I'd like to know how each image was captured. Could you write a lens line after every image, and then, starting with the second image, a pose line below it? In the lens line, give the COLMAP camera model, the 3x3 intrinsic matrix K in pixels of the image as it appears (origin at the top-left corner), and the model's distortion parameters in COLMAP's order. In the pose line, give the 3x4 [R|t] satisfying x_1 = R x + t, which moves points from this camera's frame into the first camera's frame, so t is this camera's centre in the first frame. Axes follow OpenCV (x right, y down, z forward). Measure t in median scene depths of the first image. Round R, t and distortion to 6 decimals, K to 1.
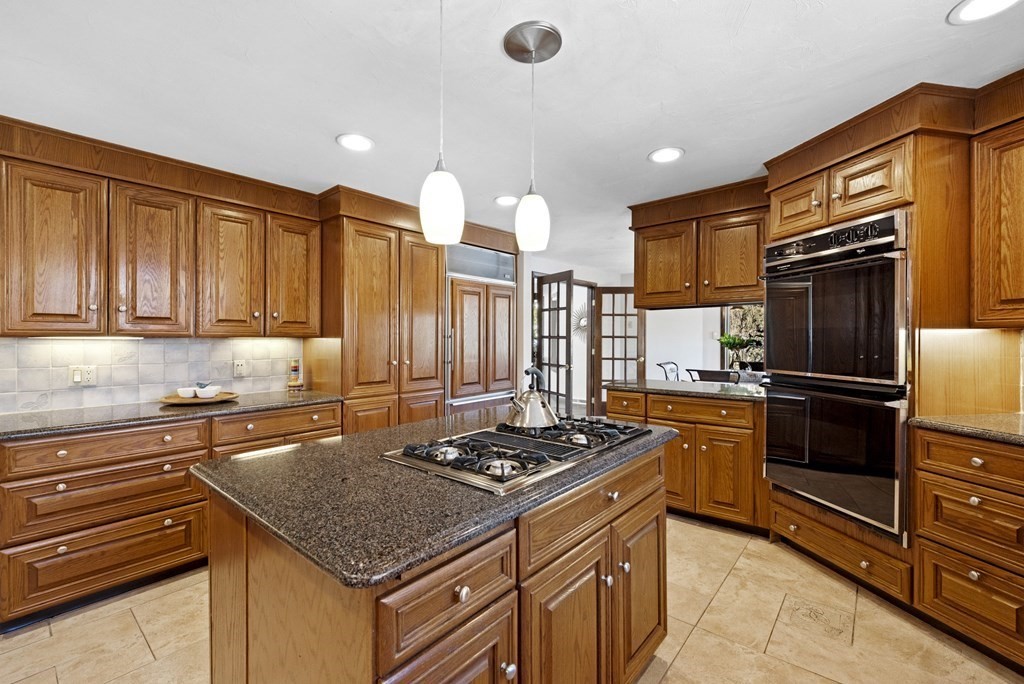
lens RADIAL K [[433.7, 0, 512.0], [0, 433.7, 342.0], [0, 0, 1]] dist [0.001289, 0.000120]
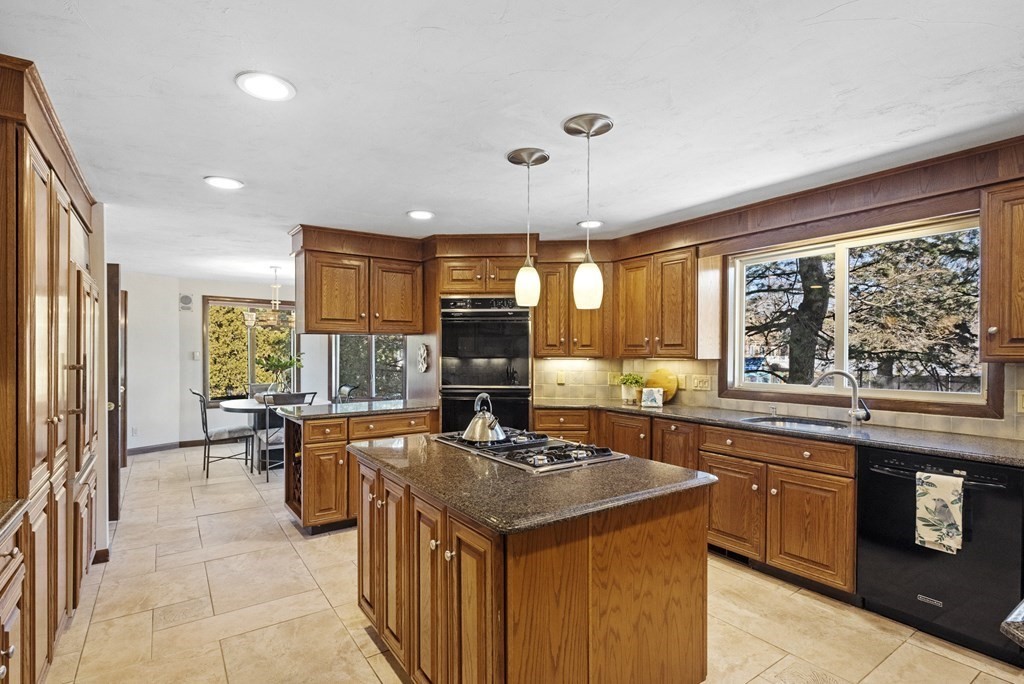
lens RADIAL K [[501.9, 0, 507.4], [0, 501.9, 357.4], [0, 0, 1]] dist [0.000735, -0.000098]
pose [[0.256473, -0.009532, 0.966504, -1.006873], [0.006273, 0.999947, 0.008197, -0.043426], [-0.966531, 0.003960, 0.256519, 0.430134]]
